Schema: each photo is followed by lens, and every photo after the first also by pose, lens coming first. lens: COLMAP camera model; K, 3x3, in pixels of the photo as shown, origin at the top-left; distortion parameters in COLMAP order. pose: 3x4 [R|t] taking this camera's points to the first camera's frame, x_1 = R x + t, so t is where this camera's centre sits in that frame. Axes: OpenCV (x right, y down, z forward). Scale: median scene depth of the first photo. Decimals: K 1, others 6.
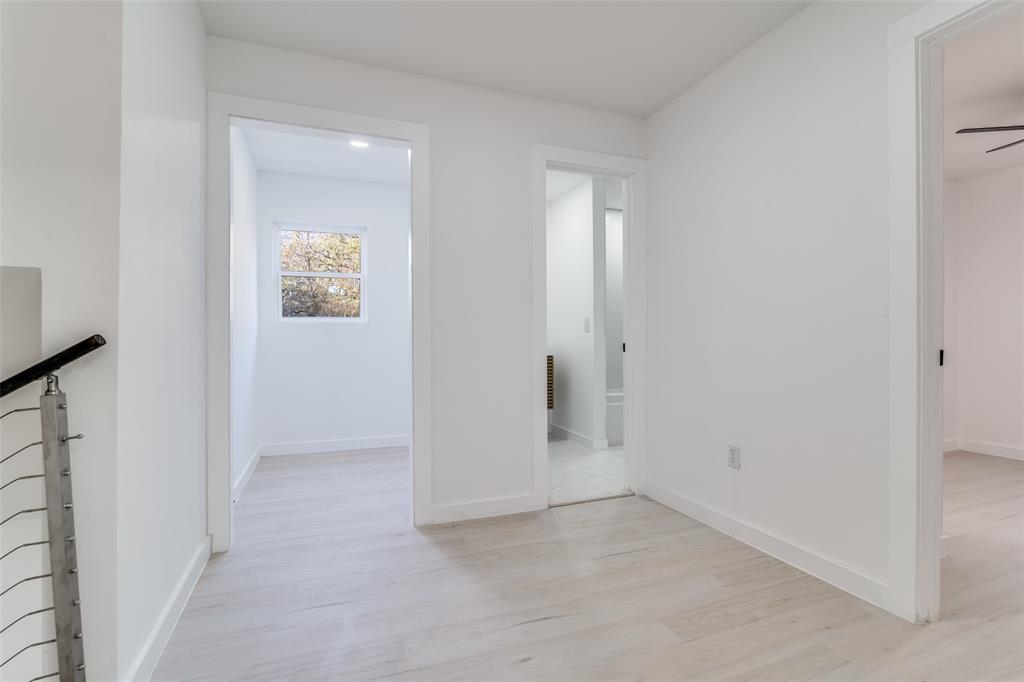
lens RADIAL K [[513.3, 0, 512.0], [0, 513.3, 341.0], [0, 0, 1]] dist [-0.001968, -0.000248]
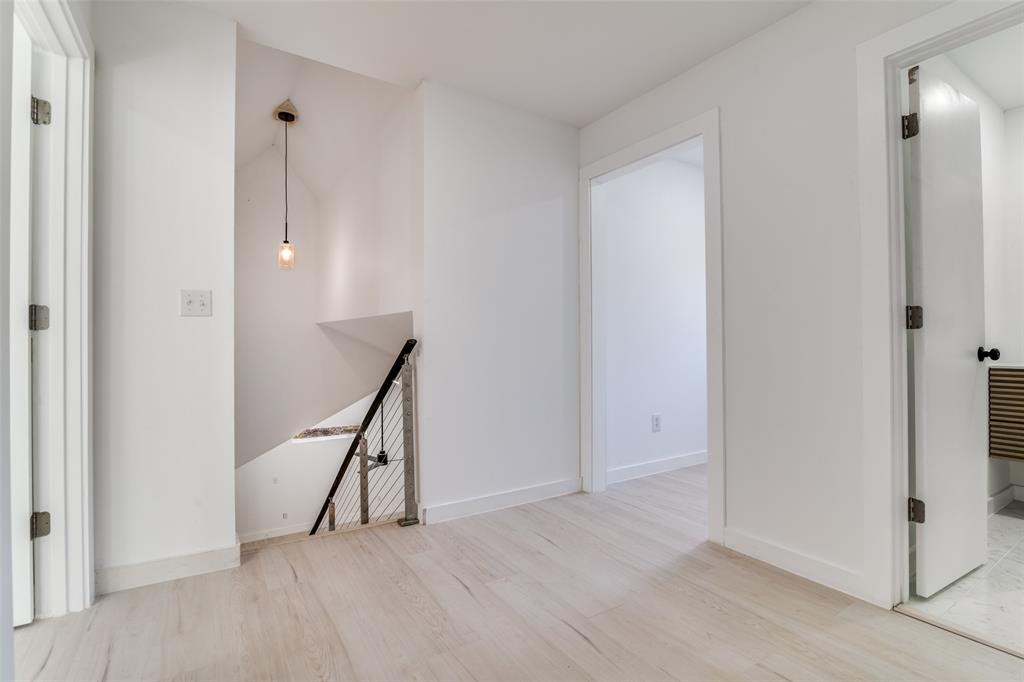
lens RADIAL K [[491.8, 0, 512.0], [0, 491.8, 341.0], [0, 0, 1]] dist [-0.000554, 0.000124]
pose [[0.193543, 0.002317, -0.981089, 0.684345], [-0.004249, 0.999990, 0.001524, -0.005329], [0.981083, 0.003873, 0.193551, 0.508727]]
